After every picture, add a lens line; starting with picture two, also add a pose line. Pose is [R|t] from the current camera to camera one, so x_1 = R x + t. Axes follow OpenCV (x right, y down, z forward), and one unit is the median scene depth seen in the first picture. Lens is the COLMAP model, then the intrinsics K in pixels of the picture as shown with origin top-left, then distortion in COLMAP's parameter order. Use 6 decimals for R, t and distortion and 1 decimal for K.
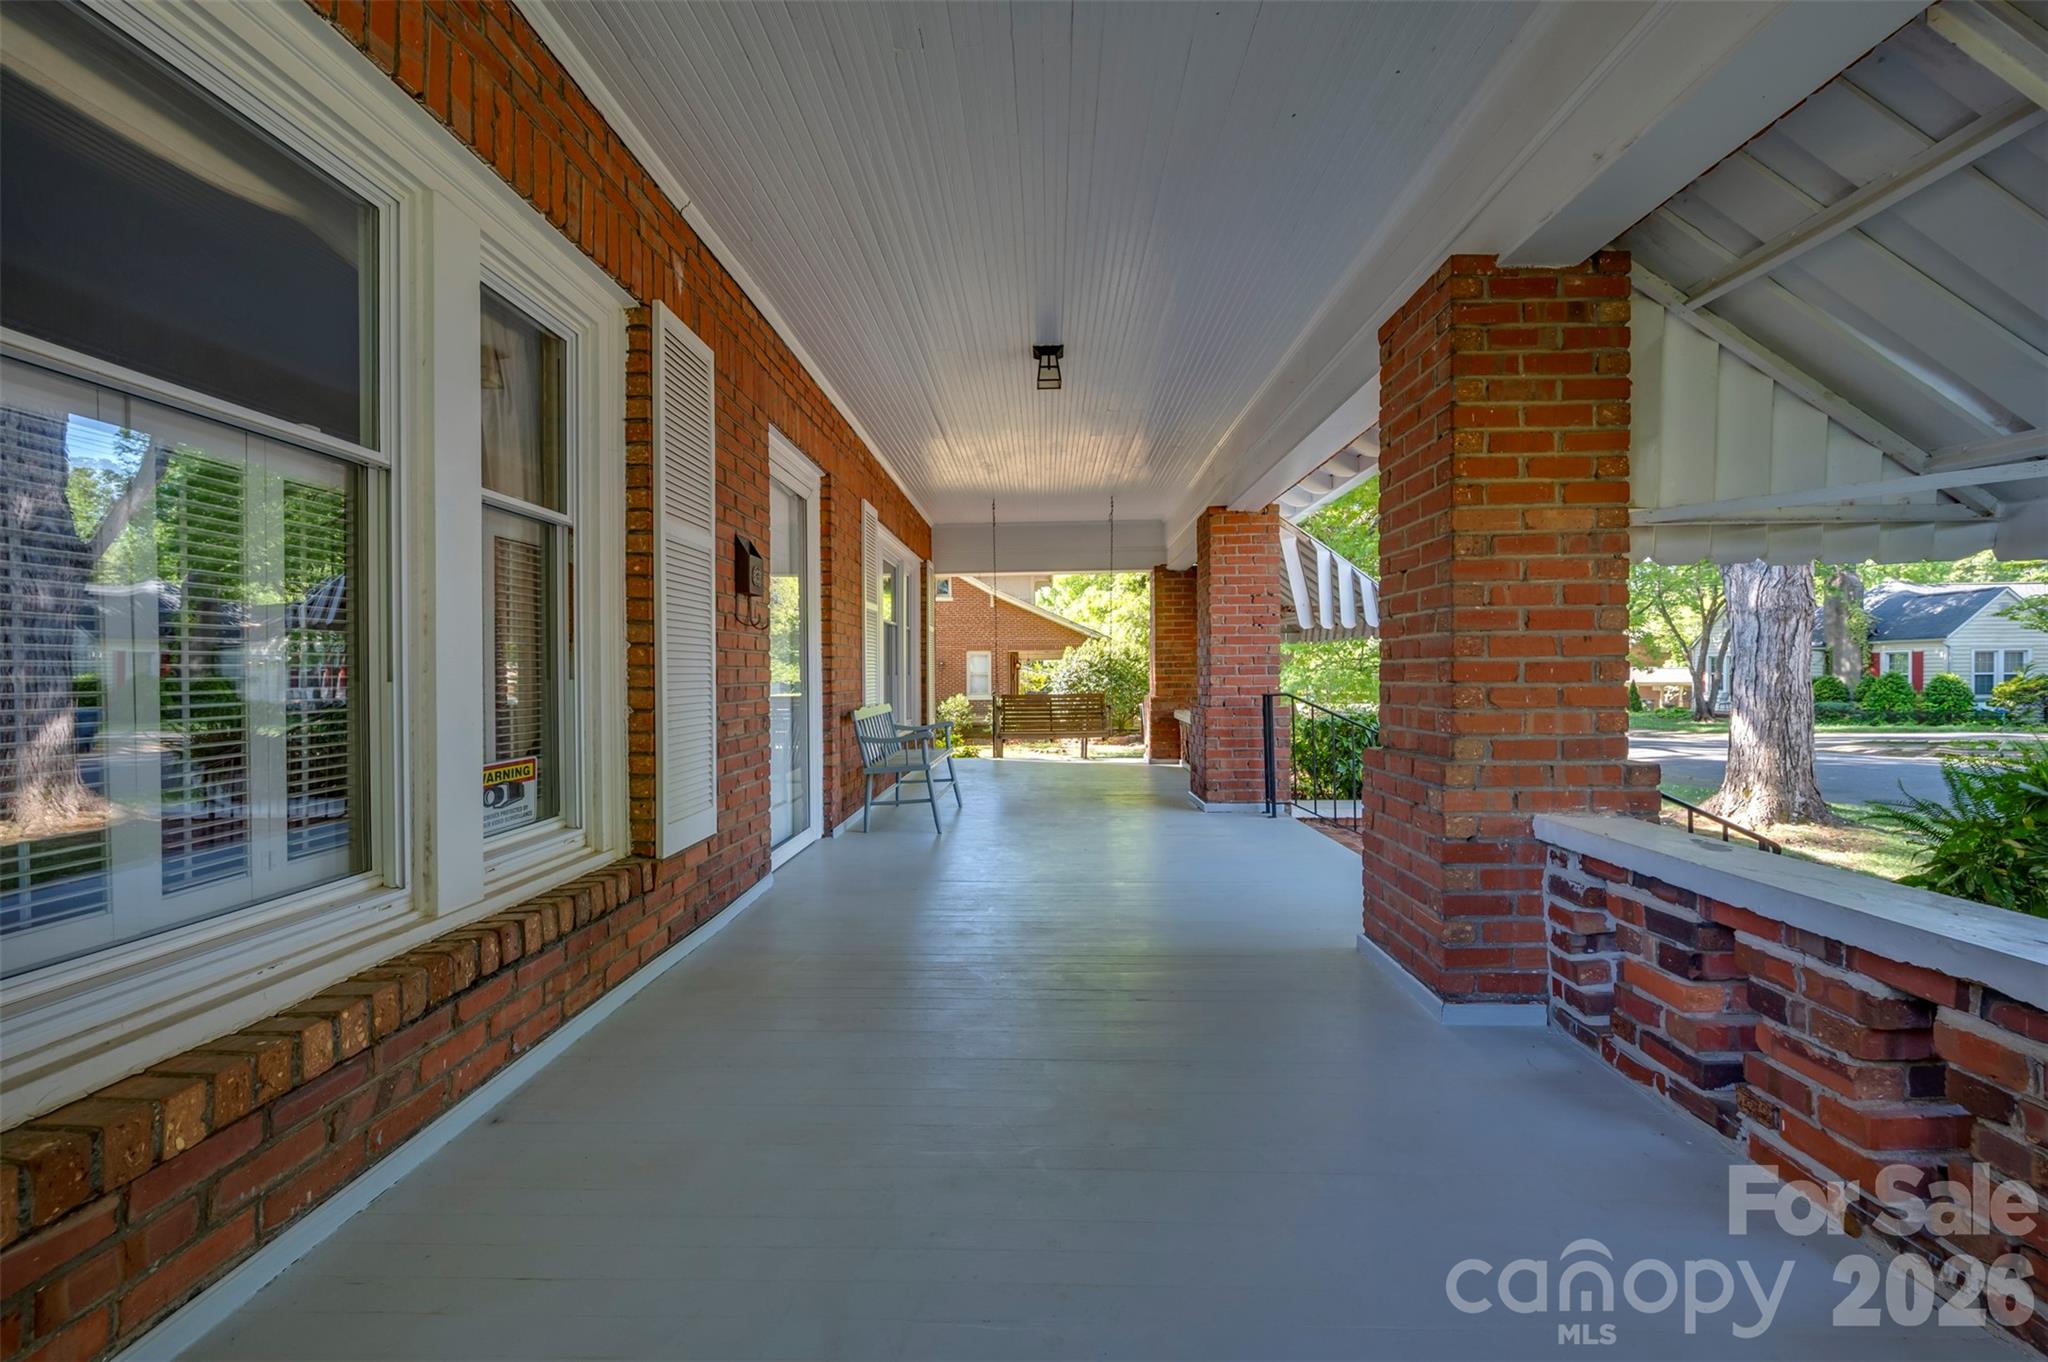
lens RADIAL K [[845.8, 0, 1024.0], [0, 845.8, 681.0], [0, 0, 1]] dist [0.001471, 0.000205]
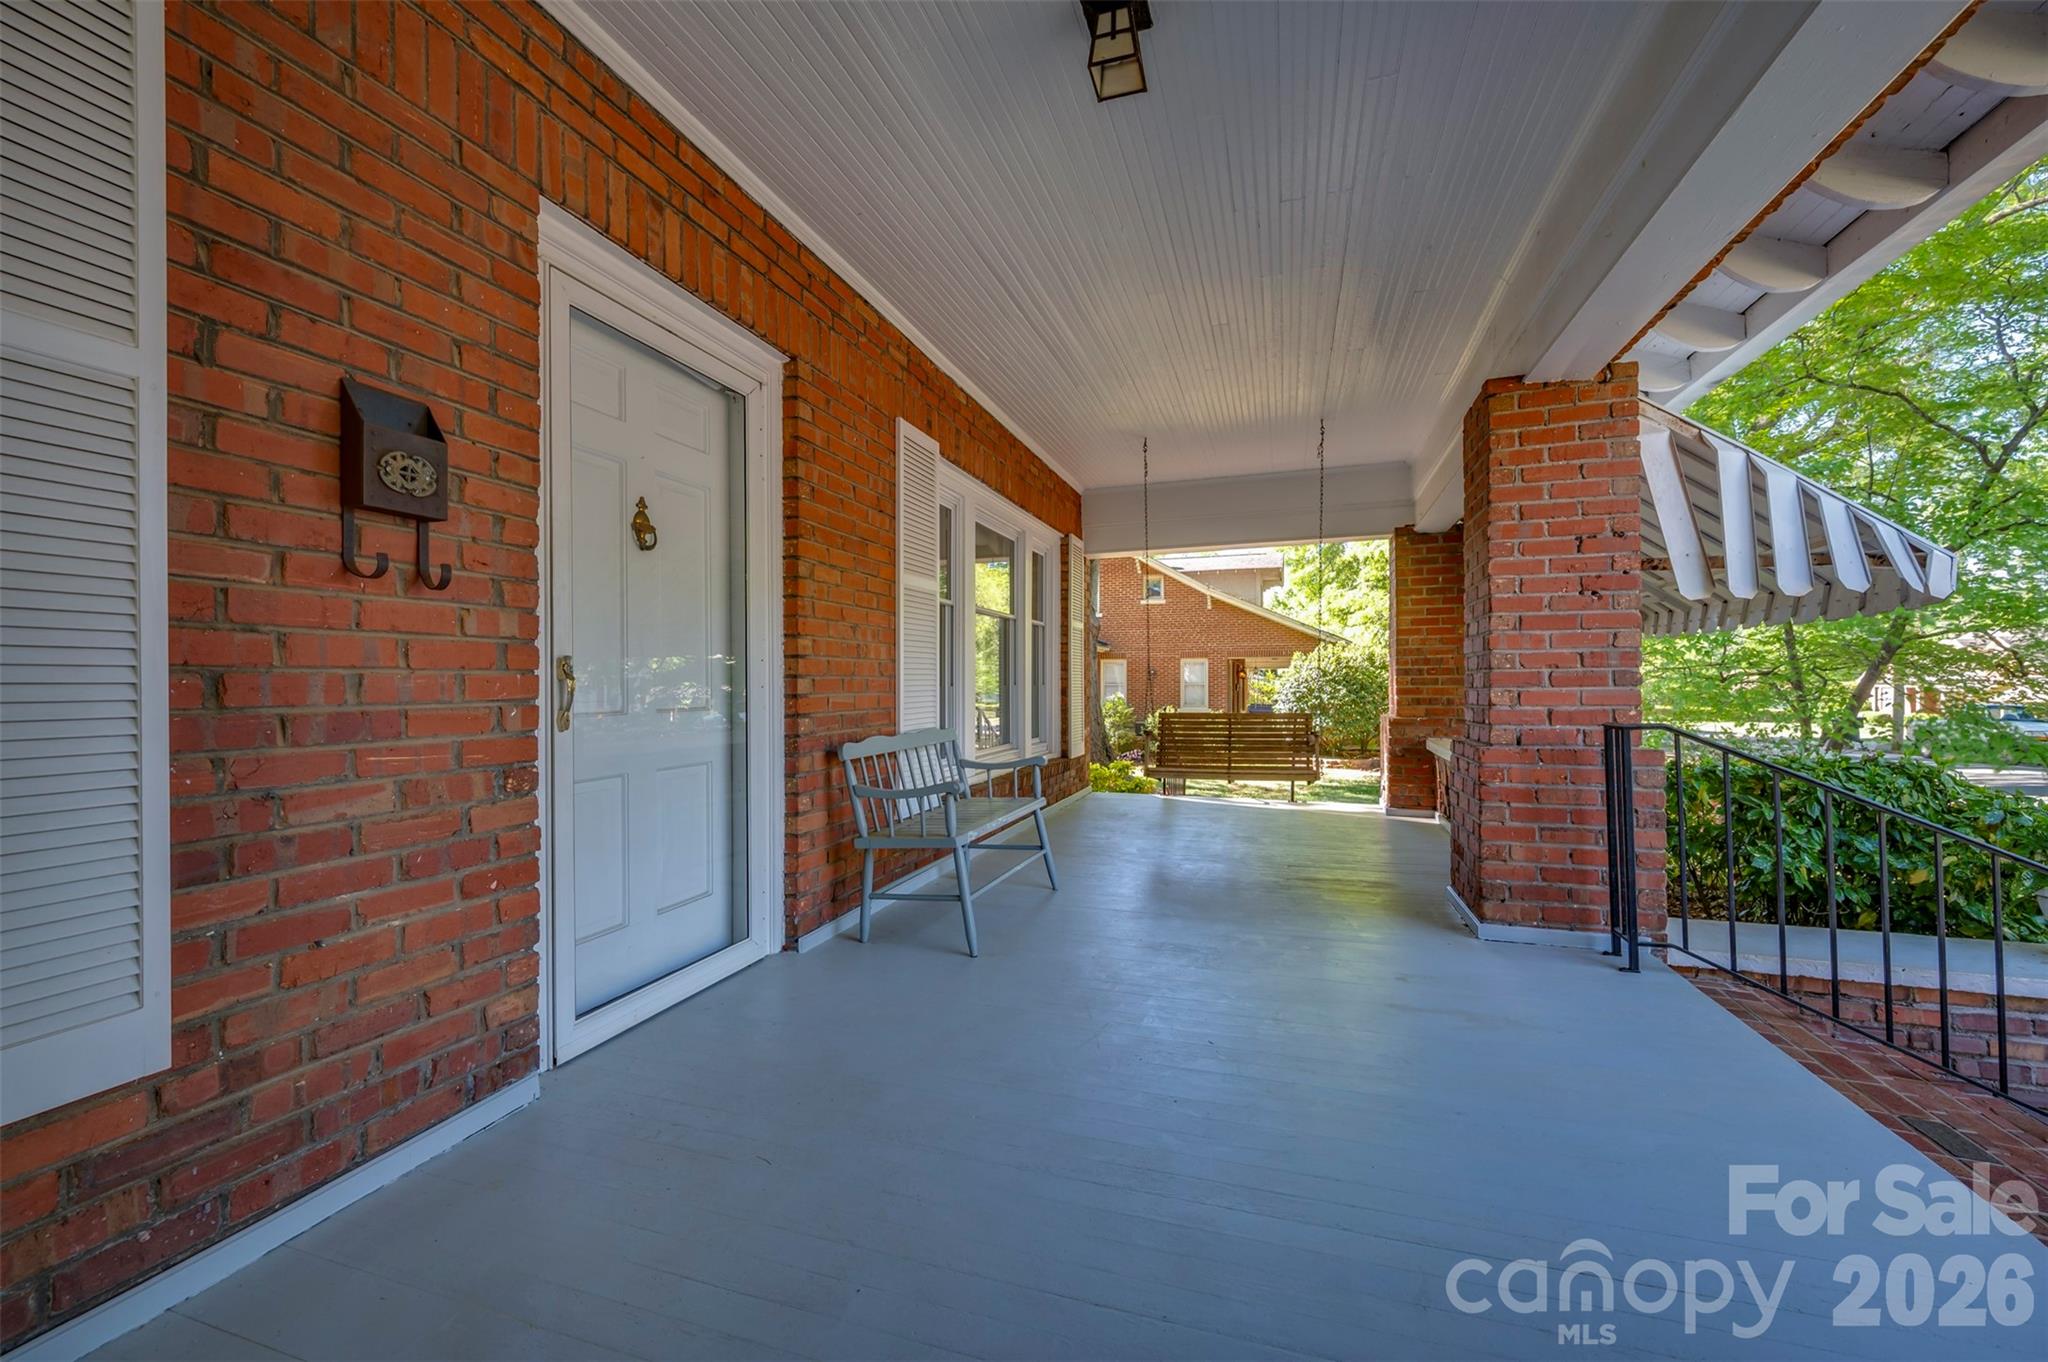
lens RADIAL K [[818.2, 0, 1024.0], [0, 818.2, 681.0], [0, 0, 1]] dist [0.001007, 0.000058]
pose [[0.957734, 0.002003, -0.287649, 0.079978], [-0.005188, 0.999933, -0.010311, -0.003861], [0.287610, 0.011367, 0.957680, 0.388546]]
